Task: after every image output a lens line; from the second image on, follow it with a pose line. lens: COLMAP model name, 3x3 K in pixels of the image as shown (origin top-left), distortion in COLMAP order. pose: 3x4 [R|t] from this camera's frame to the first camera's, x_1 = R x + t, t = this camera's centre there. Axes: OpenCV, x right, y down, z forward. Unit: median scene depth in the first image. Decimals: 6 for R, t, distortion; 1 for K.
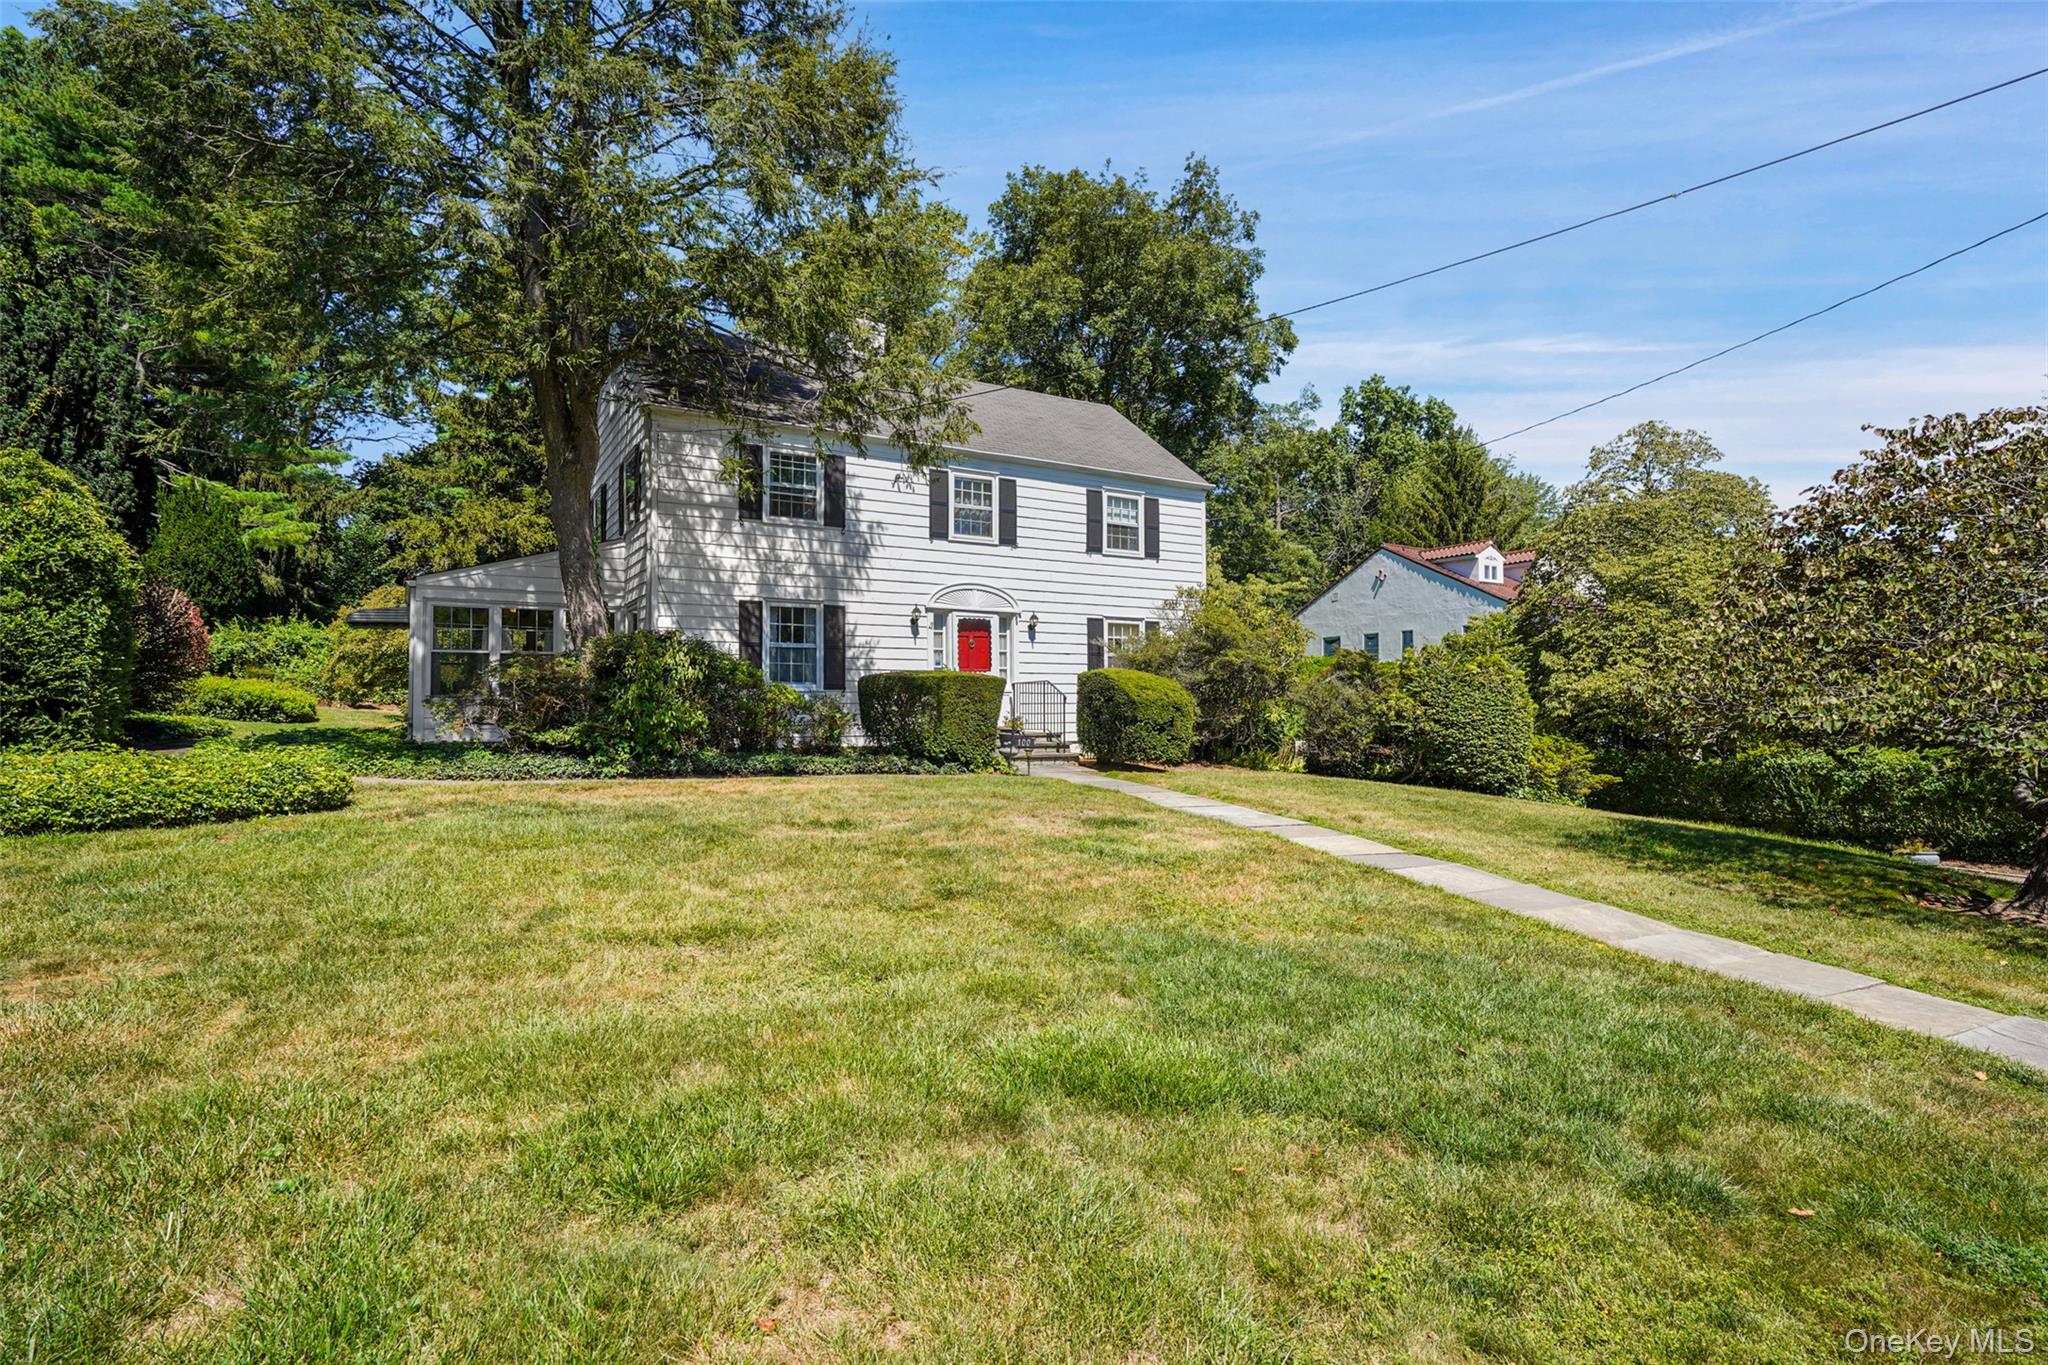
lens RADIAL K [[1030.1, 0, 1011.6], [0, 1030.1, 674.7], [0, 0, 1]] dist [-0.001756, 0.002801]
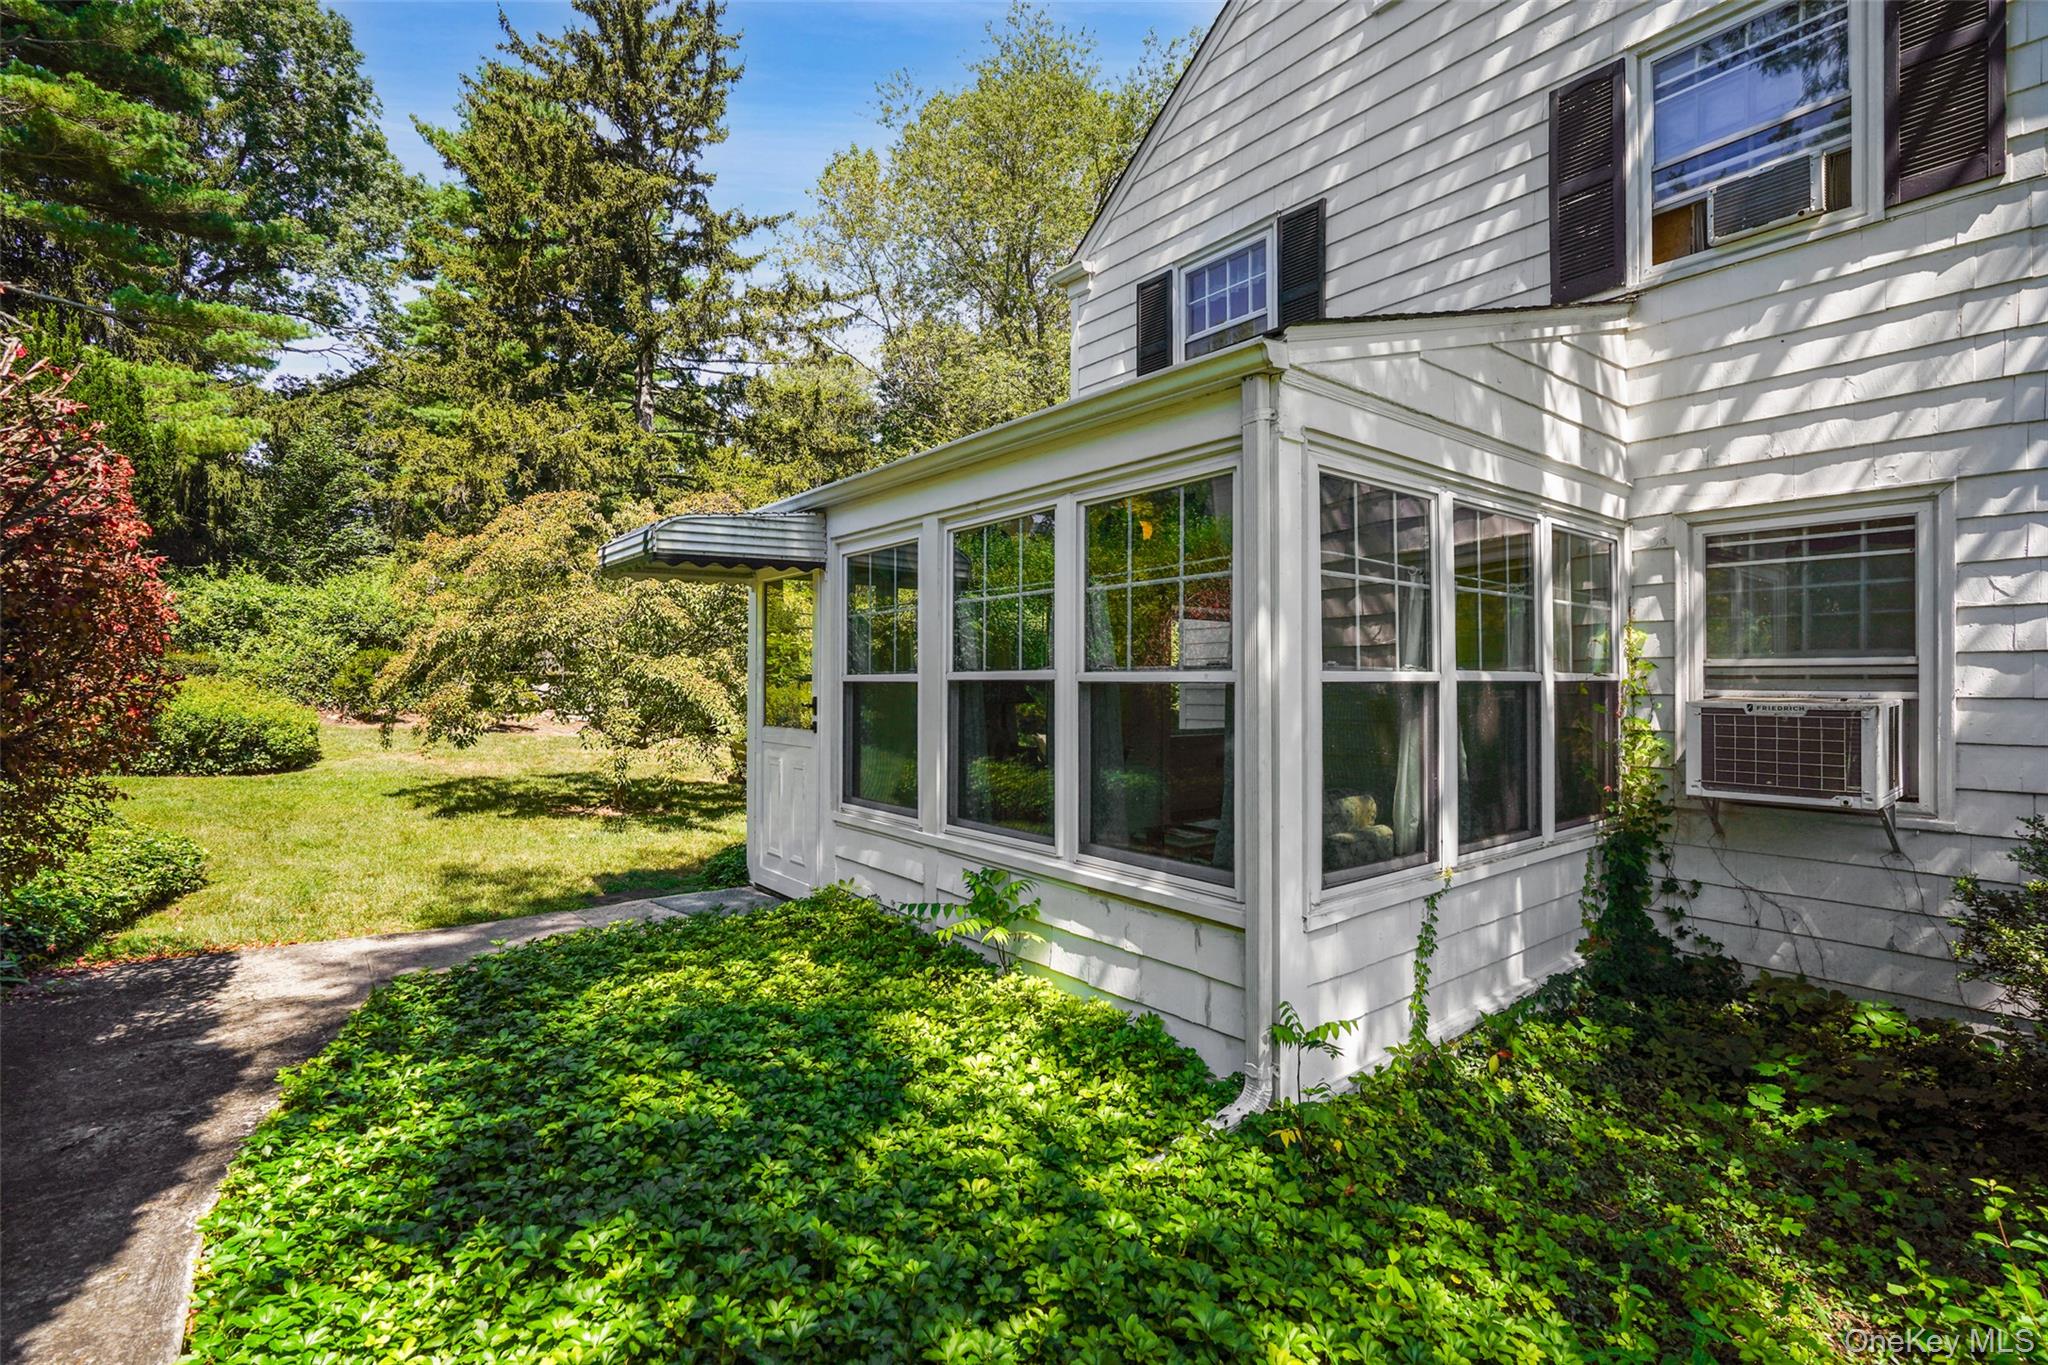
lens RADIAL K [[939.1, 0, 1016.9], [0, 939.1, 666.3], [0, 0, 1]] dist [-0.000316, 0.000834]
pose [[0.991223, 0.009419, 0.131866, -0.572832], [-0.012592, 0.999650, 0.023252, -0.027548], [-0.131601, -0.024708, 0.990995, 0.706313]]
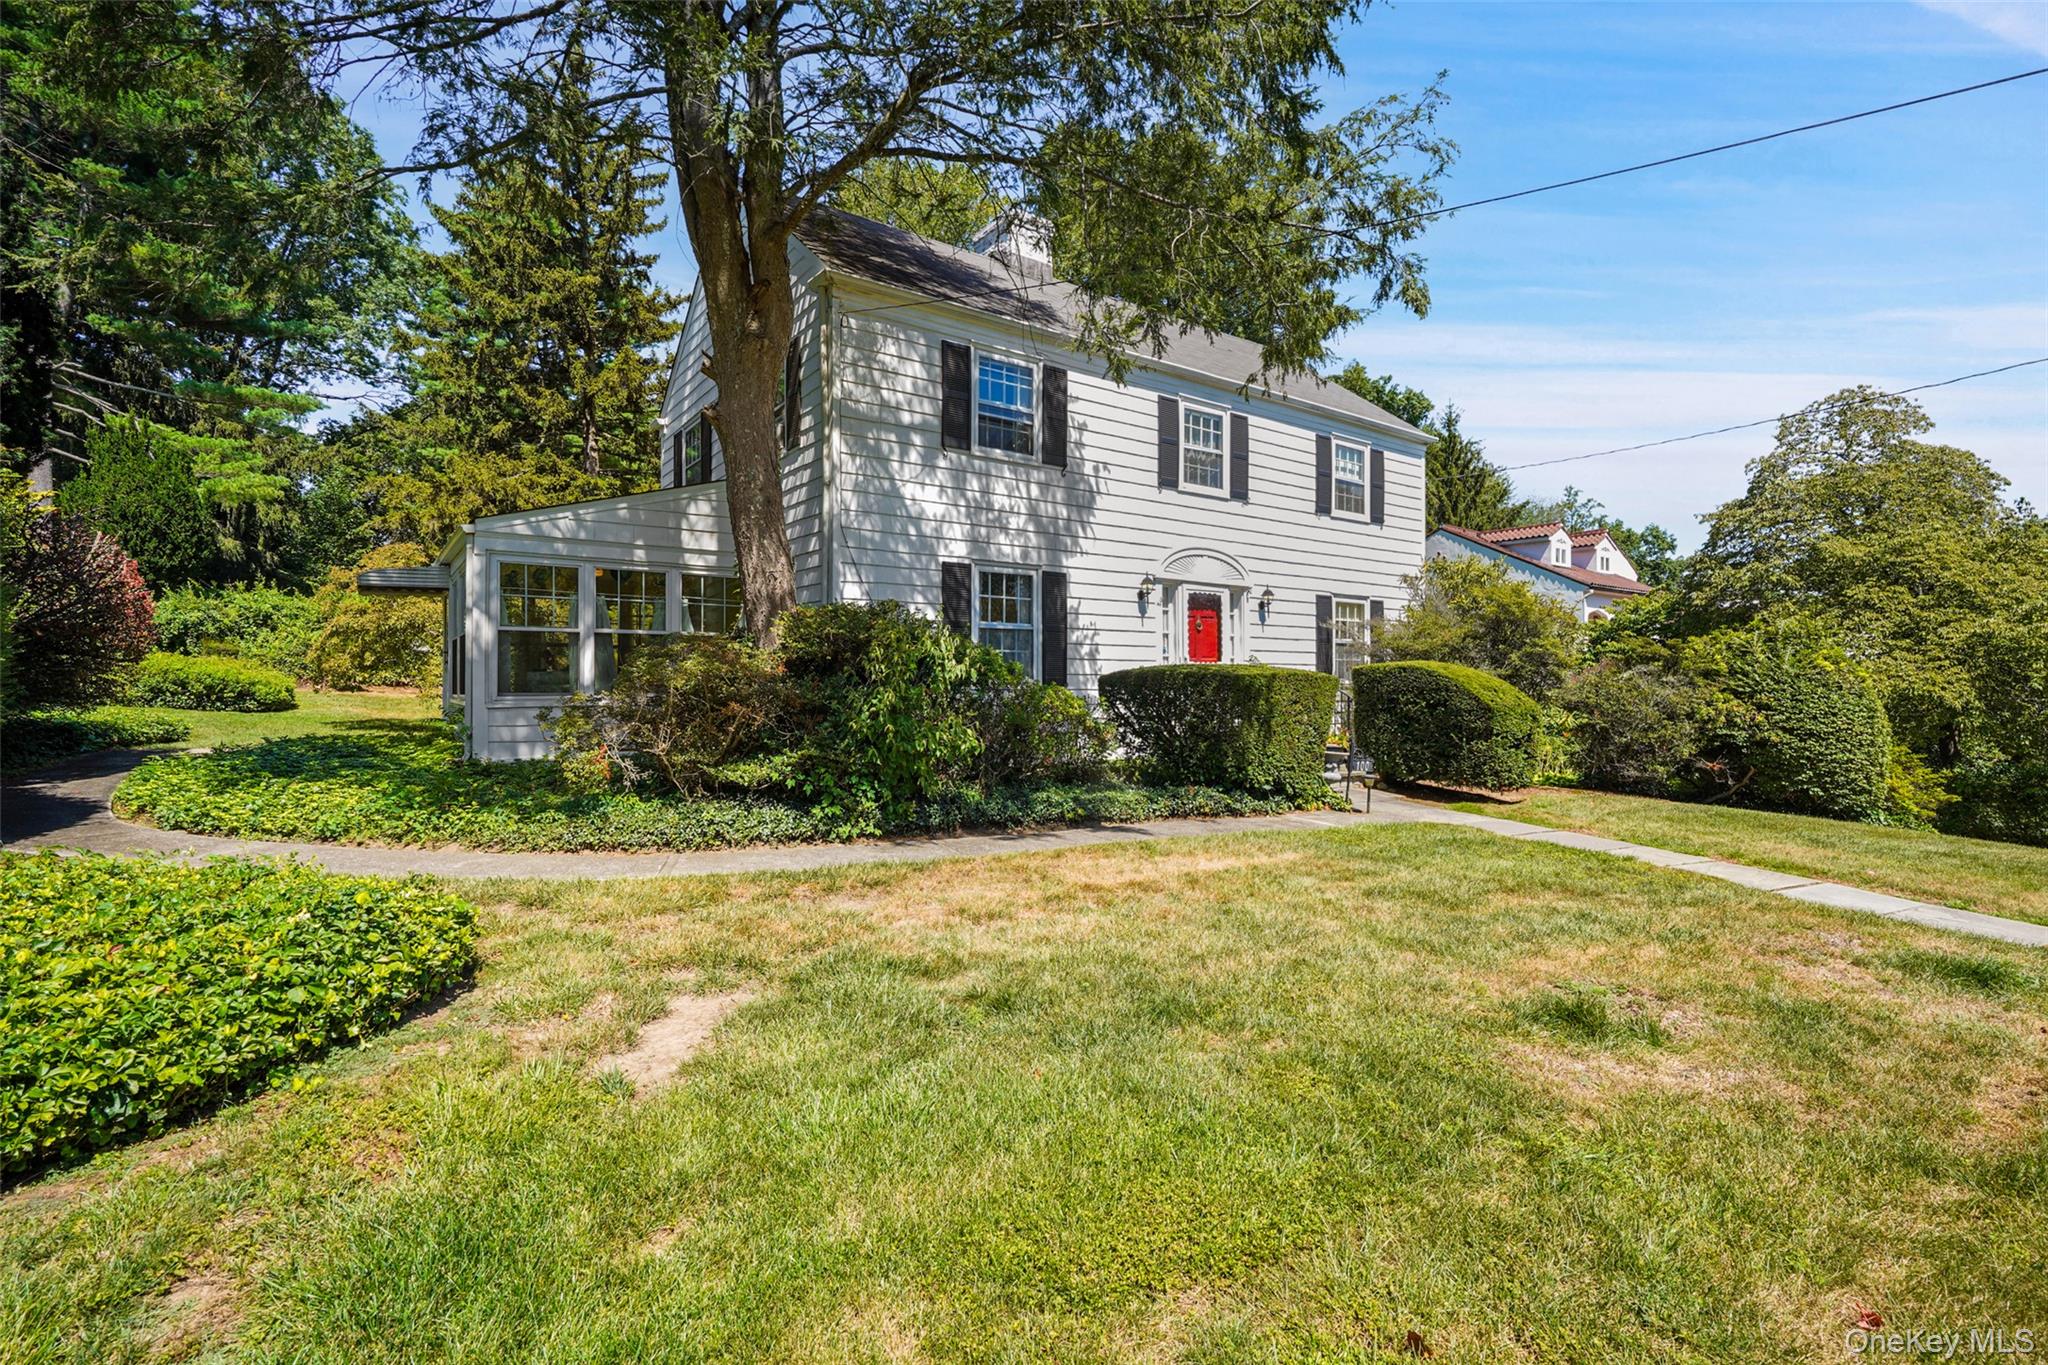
lens RADIAL K [[939.1, 0, 1011.5], [0, 939.1, 672.1], [0, 0, 1]] dist [-0.000316, 0.000834]
pose [[0.997111, 0.007783, 0.075564, -0.236531], [-0.009606, 0.999671, 0.023792, -0.010944], [-0.075354, -0.024449, 0.996857, 0.306582]]
